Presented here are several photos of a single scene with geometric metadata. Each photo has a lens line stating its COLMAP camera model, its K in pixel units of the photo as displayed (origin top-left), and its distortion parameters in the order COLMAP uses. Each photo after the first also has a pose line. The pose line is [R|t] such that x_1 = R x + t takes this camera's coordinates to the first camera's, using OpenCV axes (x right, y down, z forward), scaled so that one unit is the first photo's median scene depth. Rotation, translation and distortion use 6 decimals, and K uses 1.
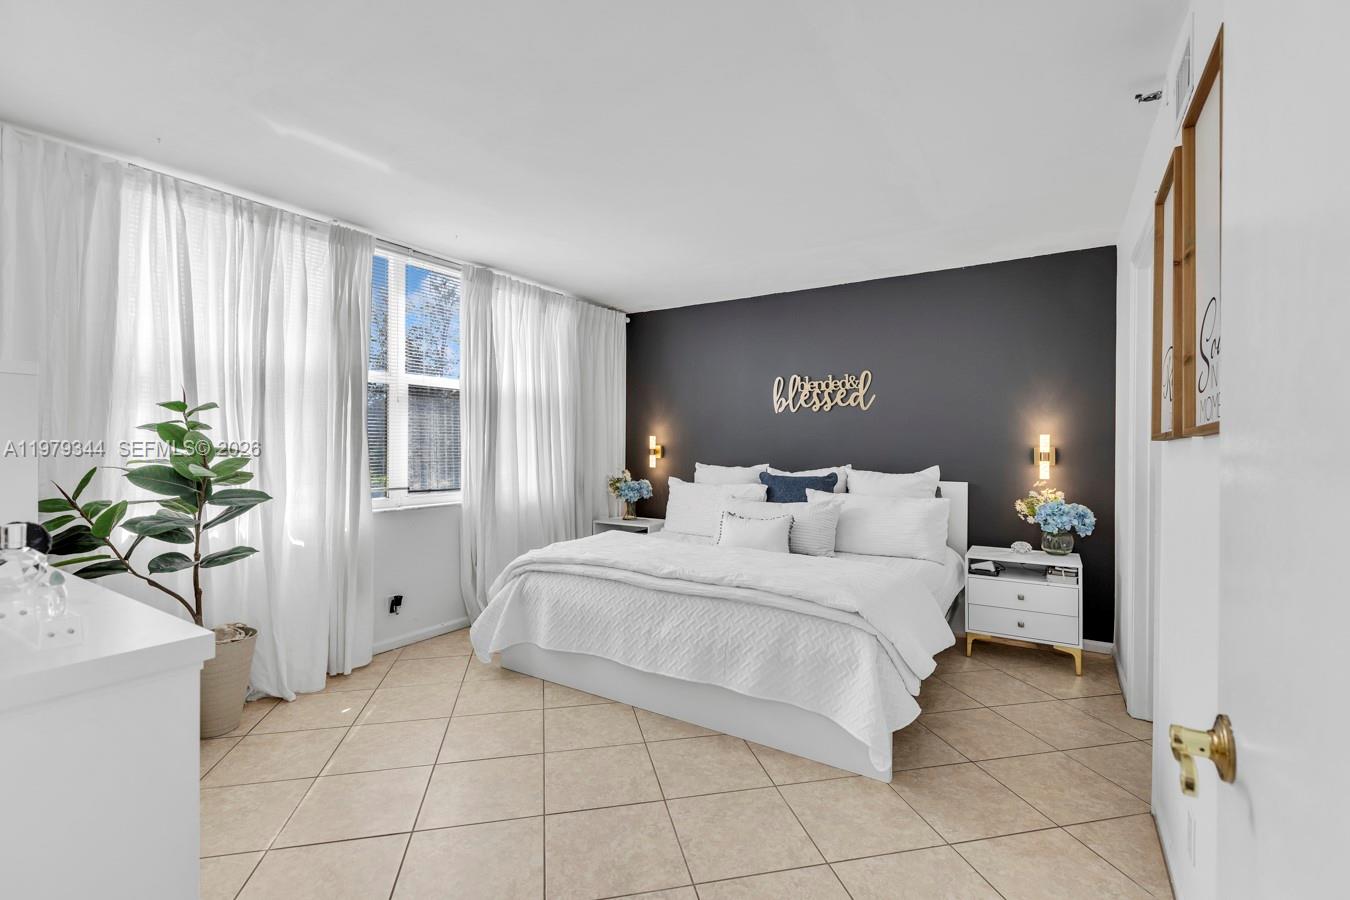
lens RADIAL K [[605.0, 0, 675.2], [0, 605.0, 456.3], [0, 0, 1]] dist [-0.000749, 0.000032]
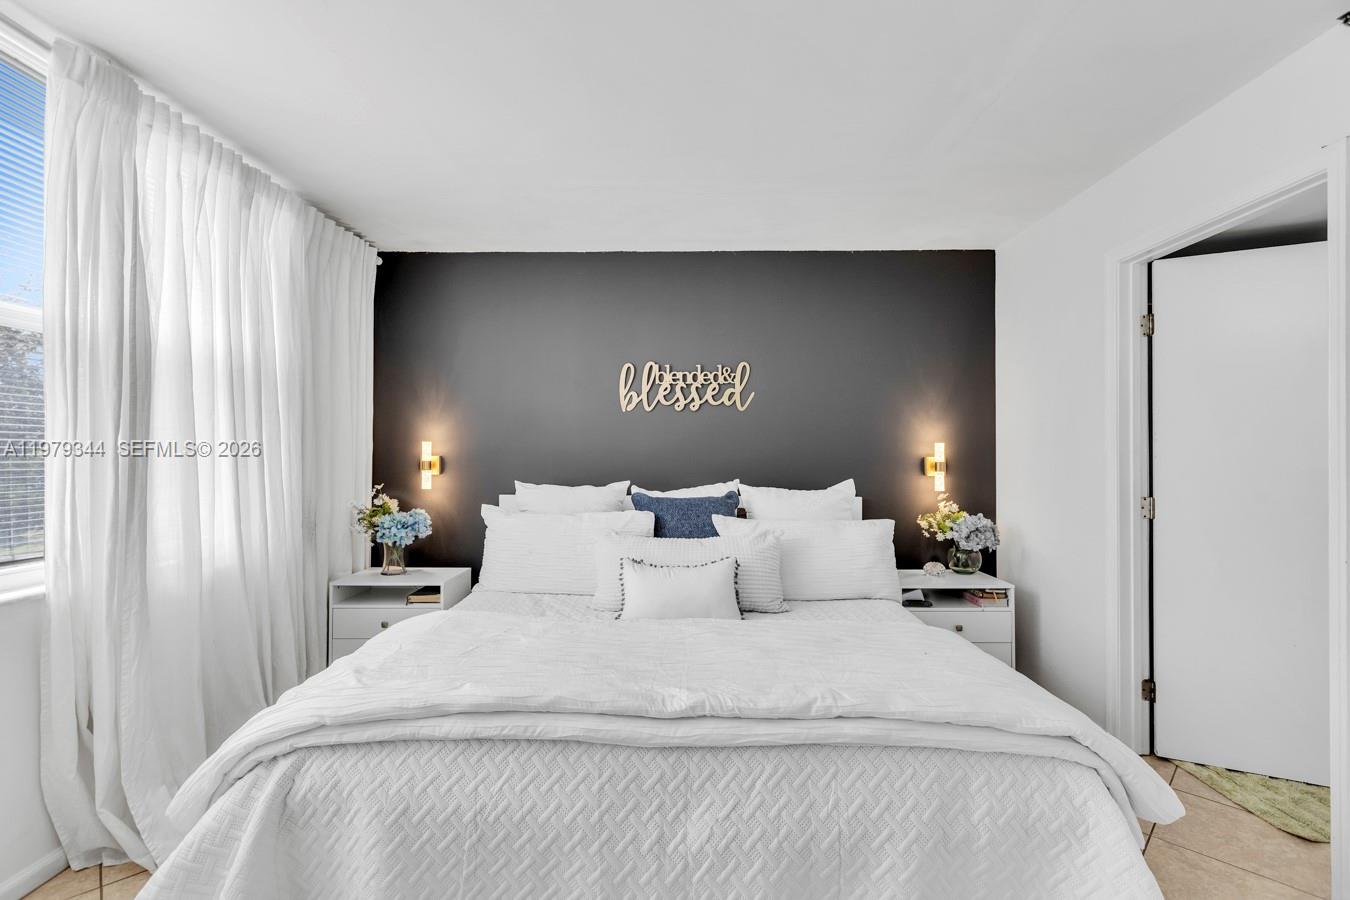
lens RADIAL K [[603.5, 0, 678.3], [0, 603.5, 451.5], [0, 0, 1]] dist [0.000337, 0.000324]
pose [[0.849798, -0.000050, 0.527108, -0.180208], [0.011692, 0.999756, -0.018755, -0.008317], [-0.526978, 0.022101, 0.849591, 0.363143]]
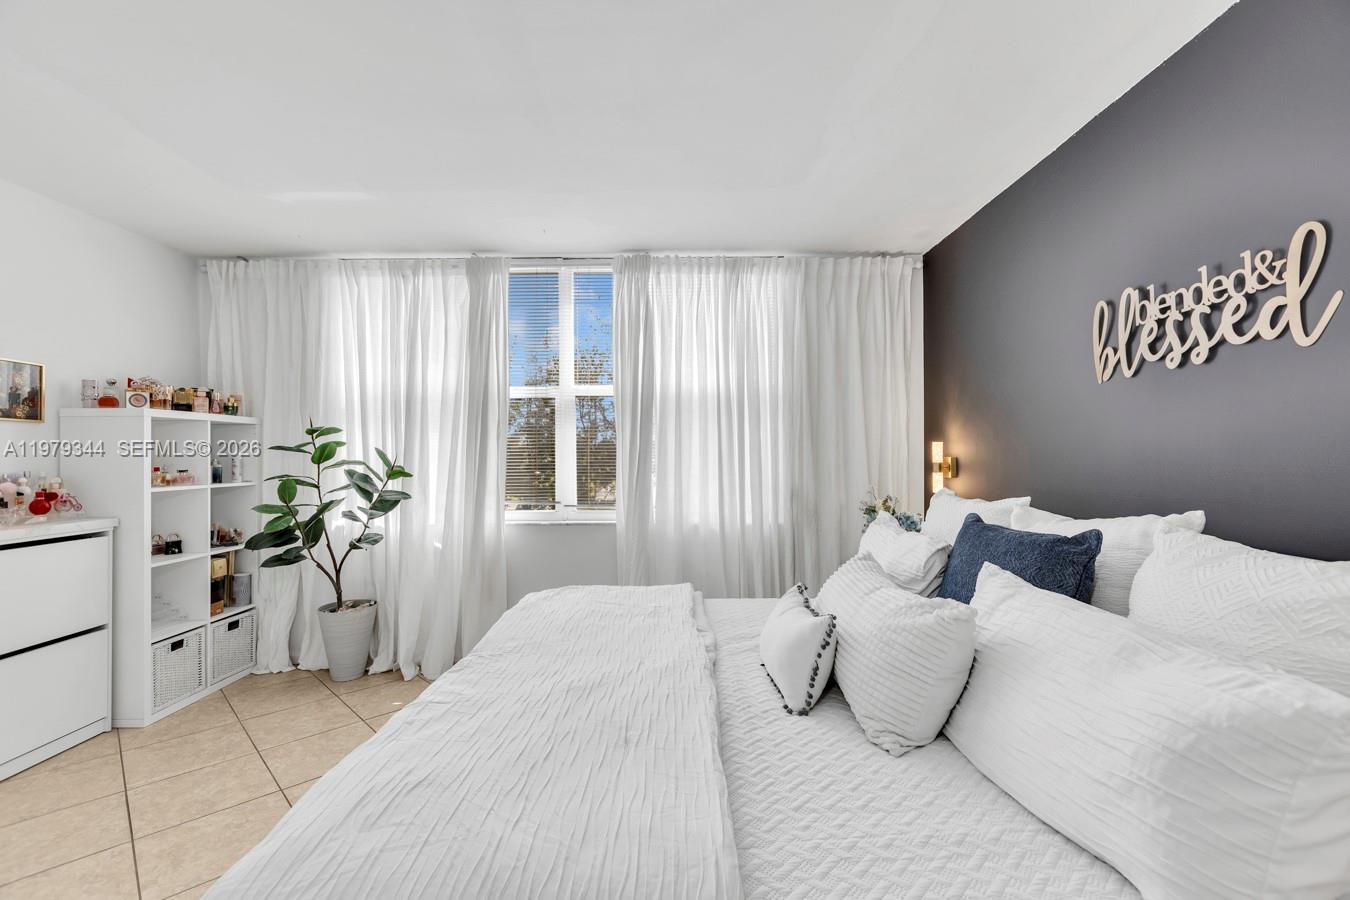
lens RADIAL K [[596.1, 0, 675.0], [0, 596.1, 450.0], [0, 0, 1]] dist [0.000482, 0.000170]
pose [[0.530924, -0.012294, -0.847330, 0.400665], [-0.011546, 0.999697, -0.021739, -0.010800], [0.847341, 0.021325, 0.530621, 0.548944]]
